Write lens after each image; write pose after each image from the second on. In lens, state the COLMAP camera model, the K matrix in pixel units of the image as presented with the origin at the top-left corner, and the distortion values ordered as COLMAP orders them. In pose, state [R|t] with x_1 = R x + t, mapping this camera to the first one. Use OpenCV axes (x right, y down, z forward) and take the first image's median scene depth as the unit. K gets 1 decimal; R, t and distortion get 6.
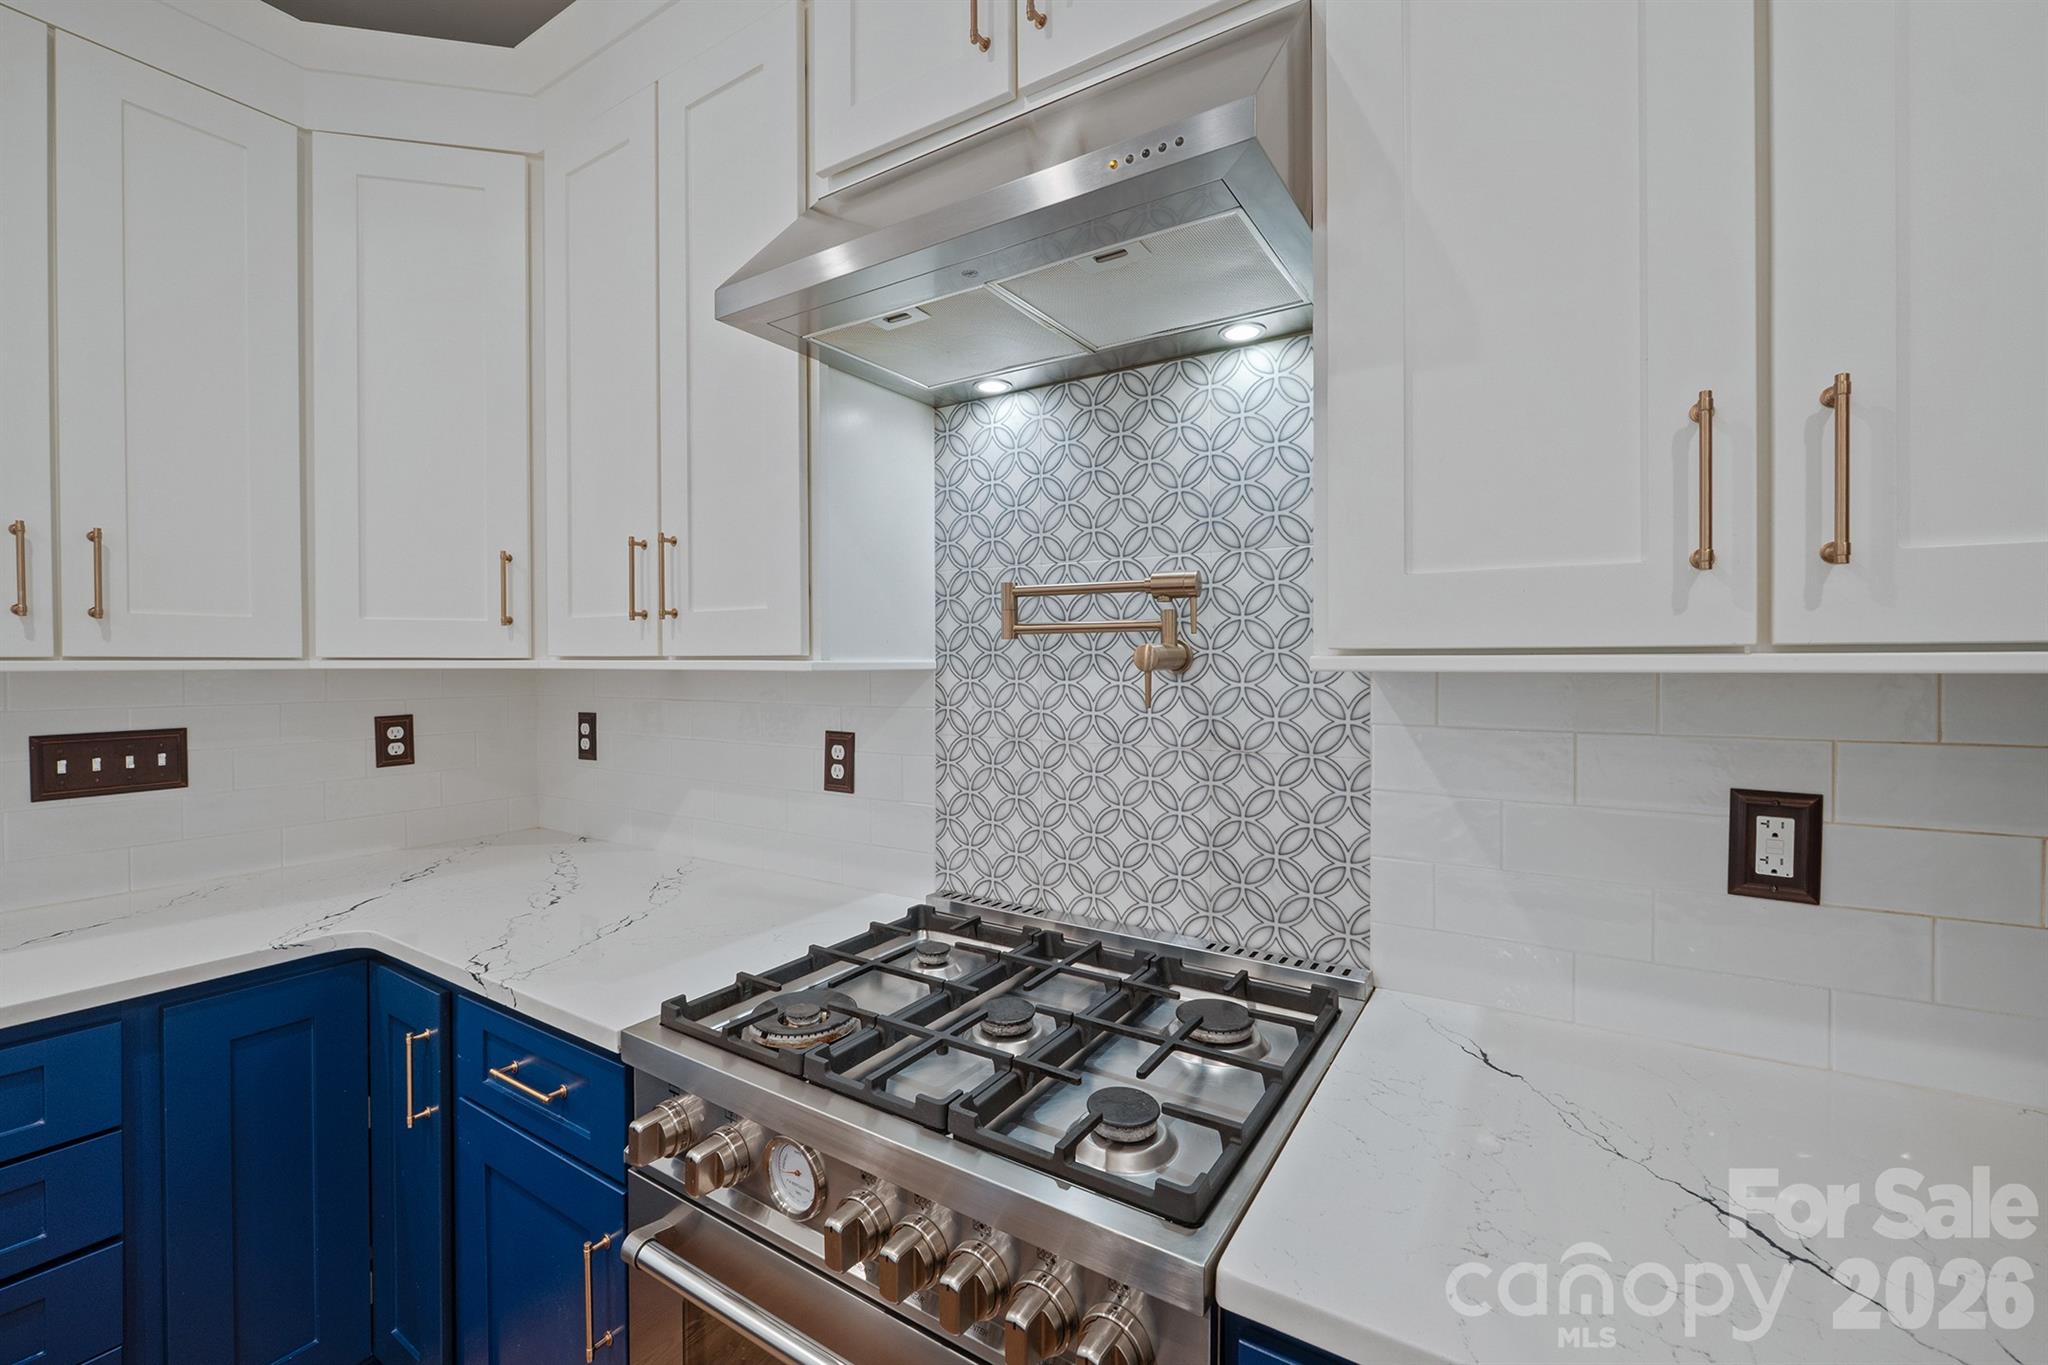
lens RADIAL K [[860.4, 0, 1025.0], [0, 860.4, 671.9], [0, 0, 1]] dist [-0.005936, -0.000028]
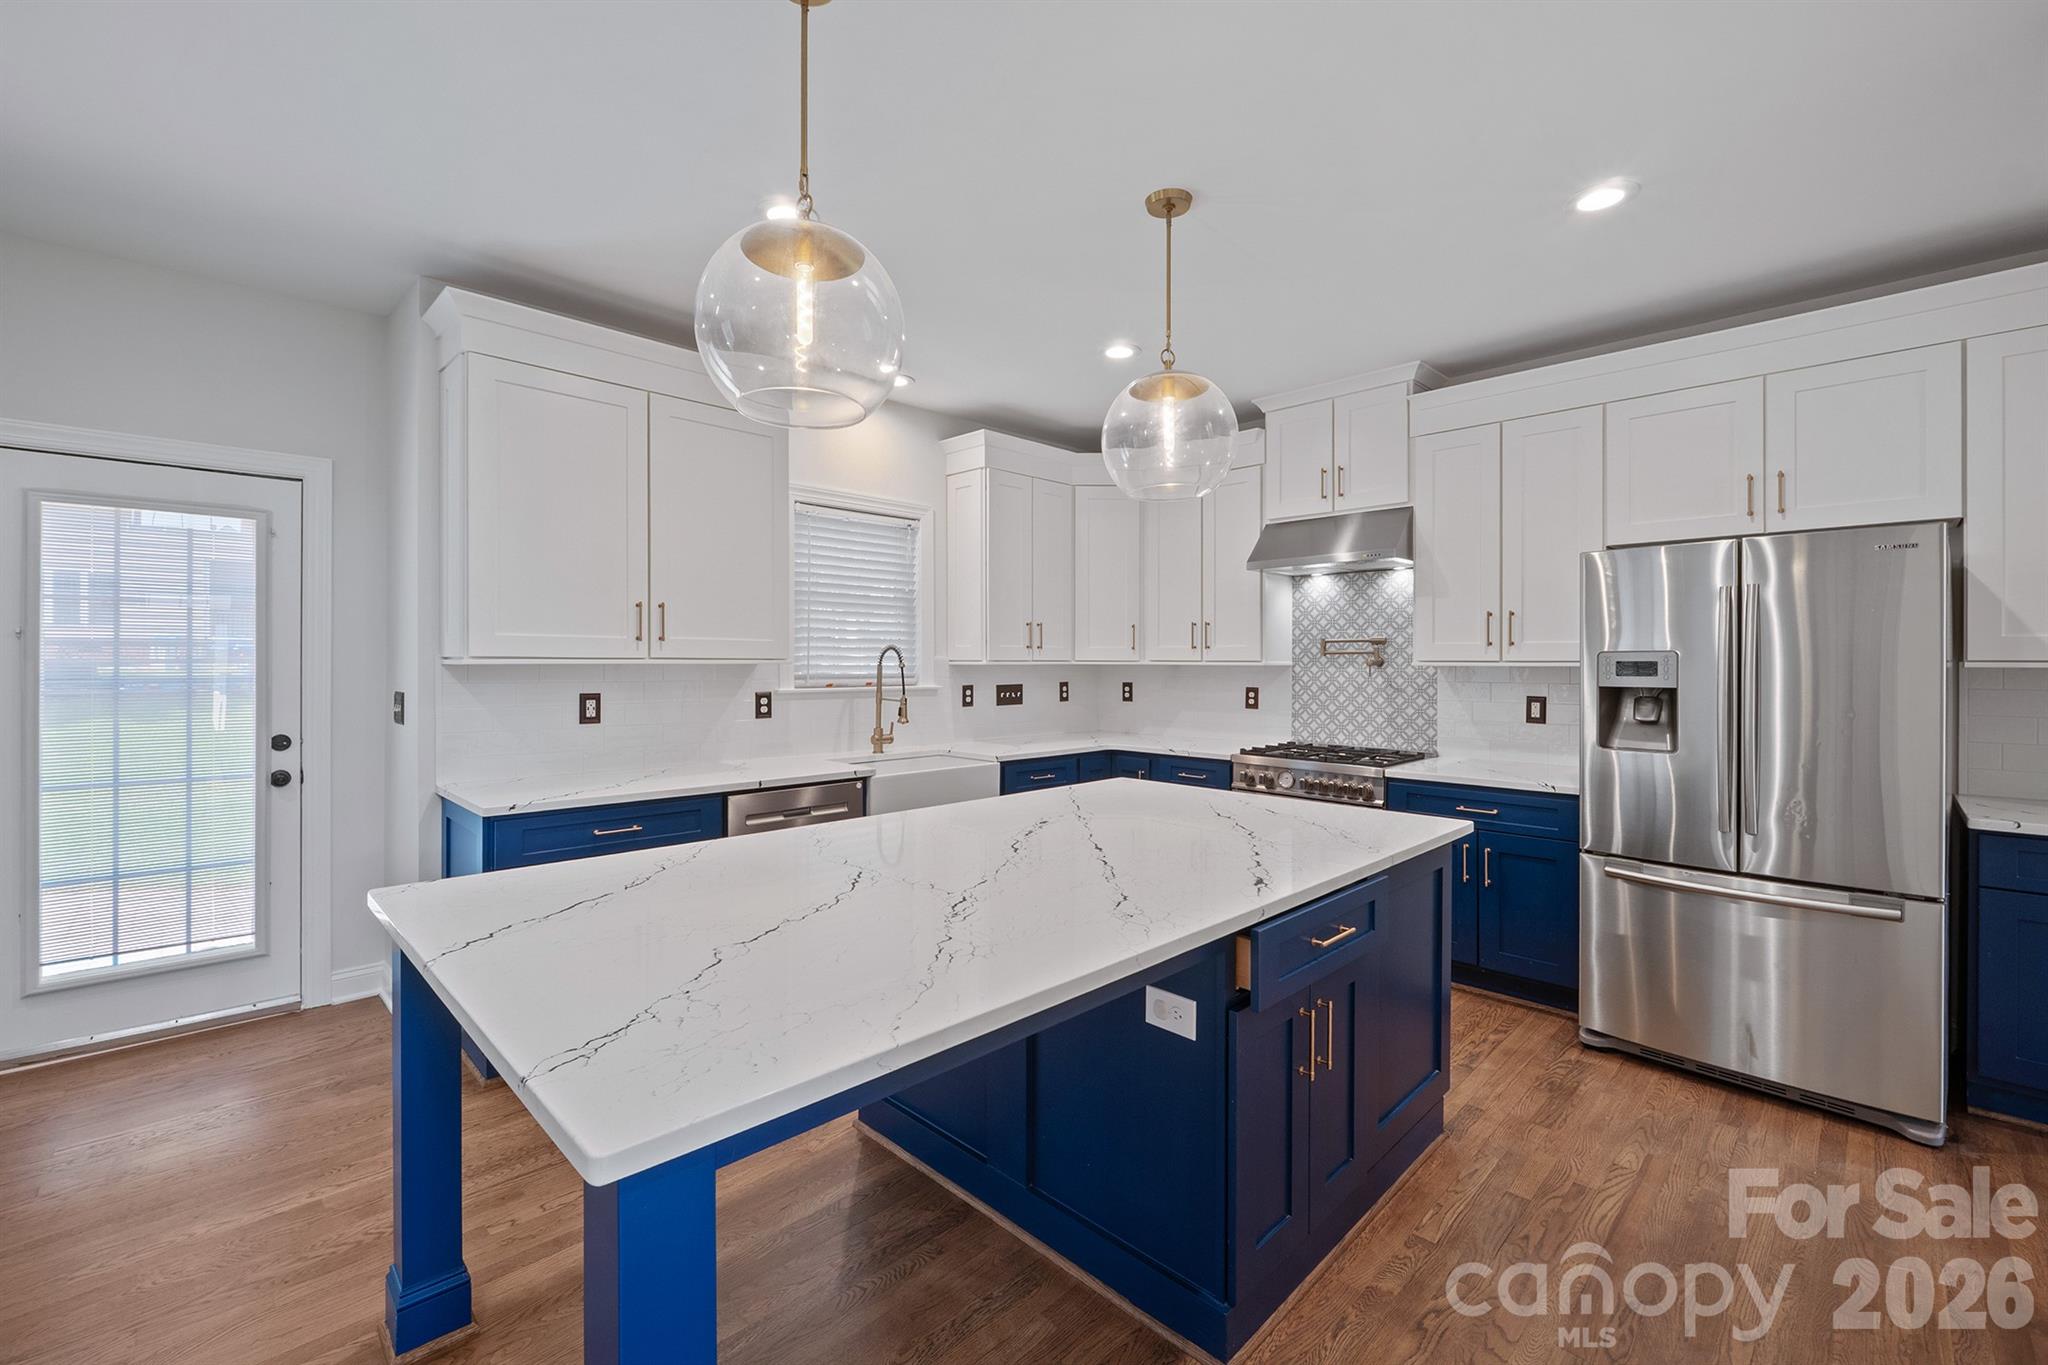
lens RADIAL K [[860.4, 0, 1028.8], [0, 860.4, 666.0], [0, 0, 1]] dist [-0.005936, -0.000028]
pose [[0.977092, 0.005620, -0.212744, -0.404727], [-0.006876, 0.999963, -0.005164, 0.022897], [0.212707, 0.006508, 0.977094, -2.337753]]
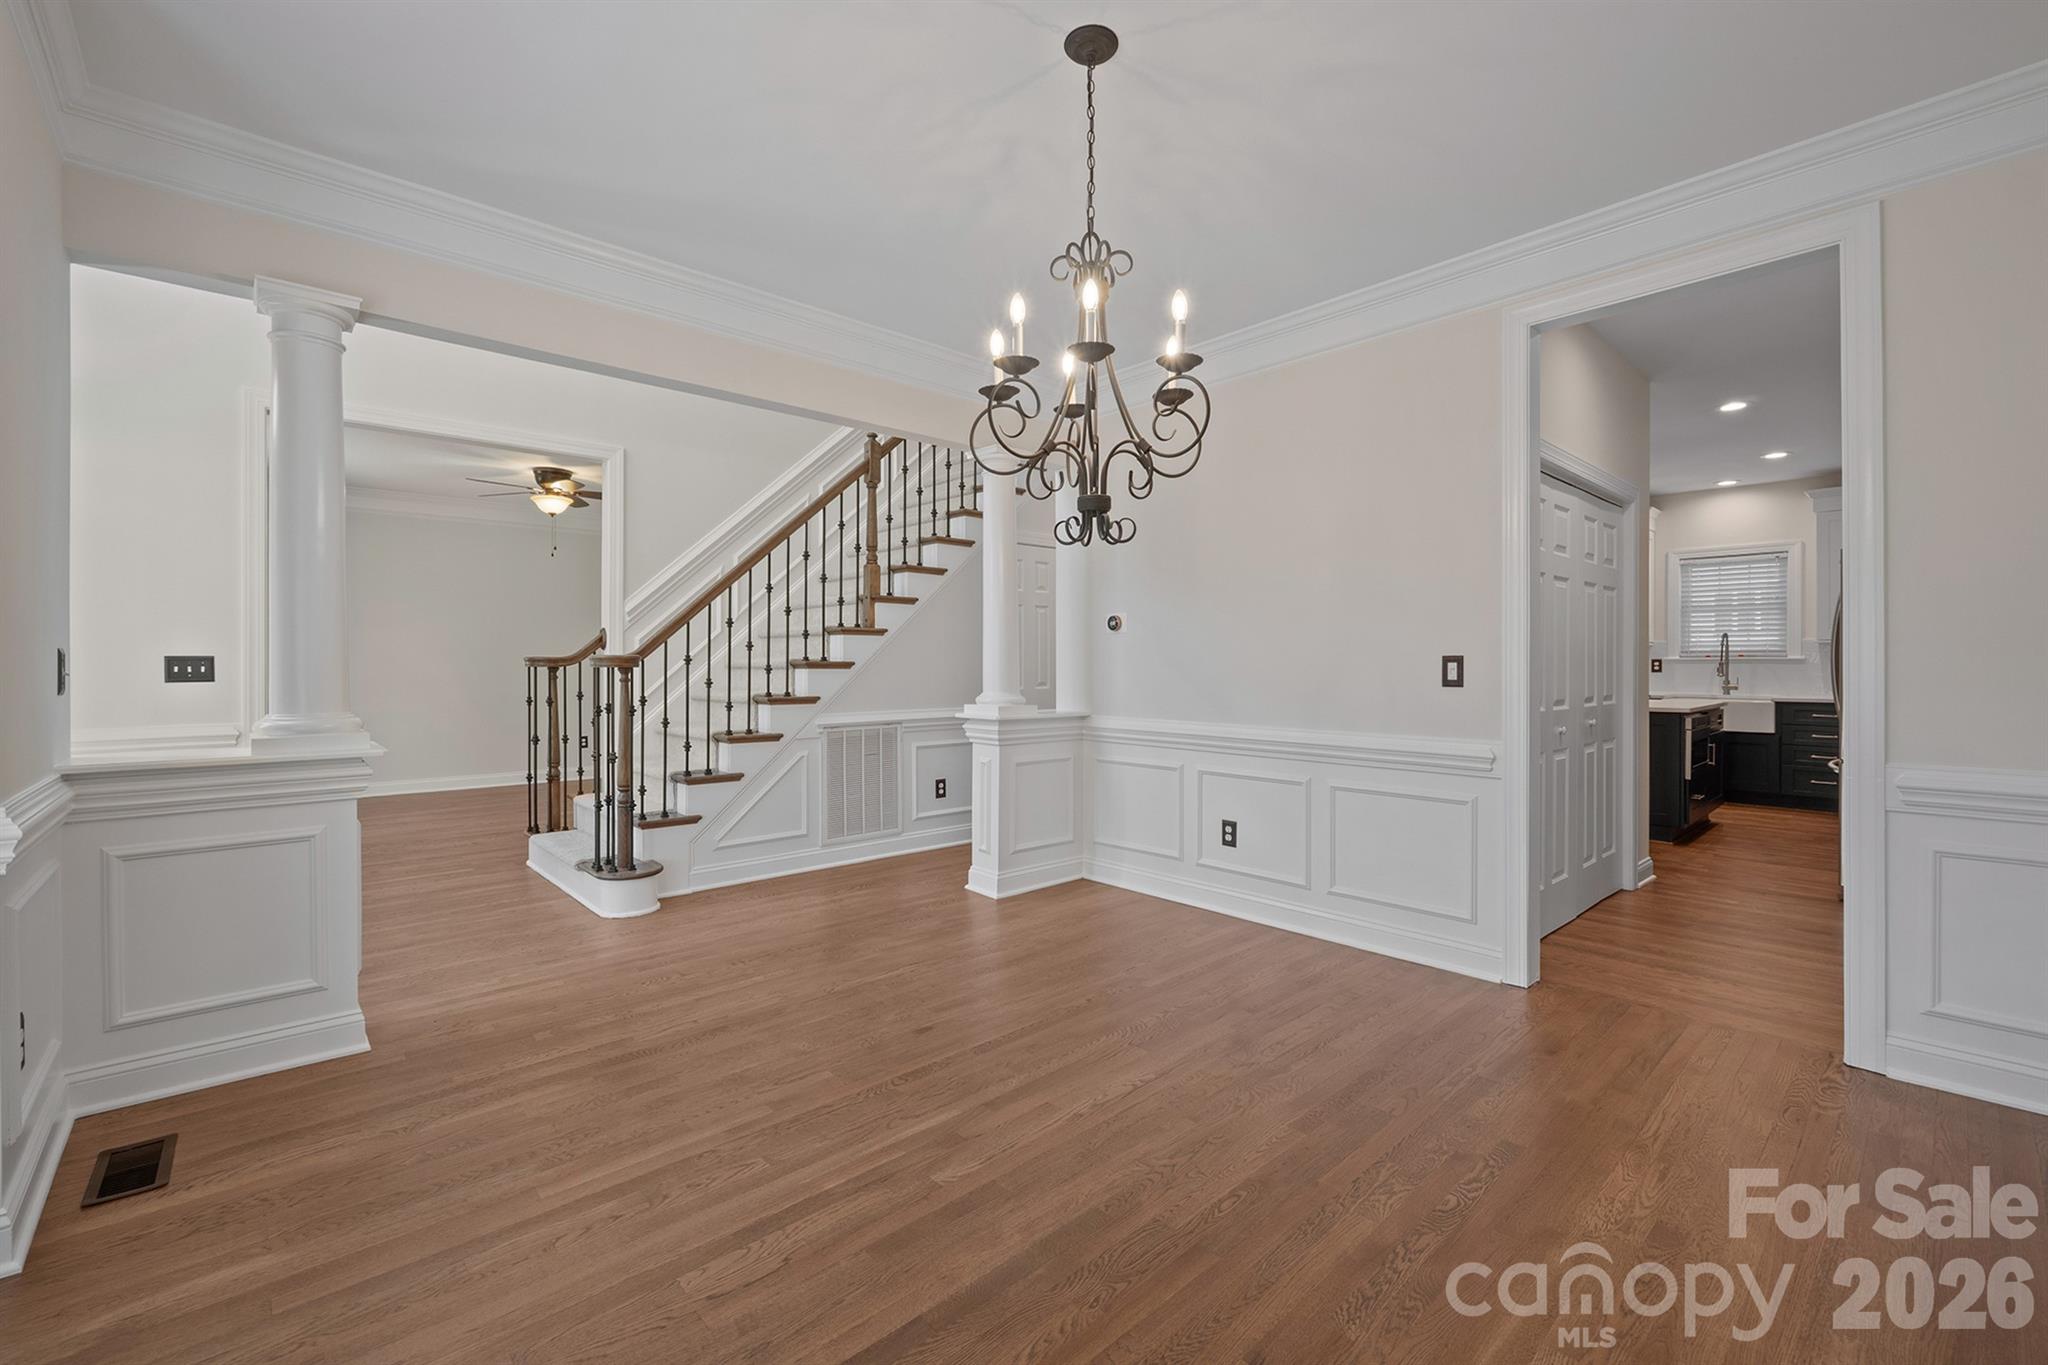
lens RADIAL K [[860.4, 0, 1022.3], [0, 860.4, 673.2], [0, 0, 1]] dist [-0.005936, -0.000028]
pose [[-0.259194, 0.013077, -0.965737, 4.642226], [-0.005624, 0.999871, 0.015049, 0.128644], [0.965809, 0.009332, -0.259087, -2.320838]]
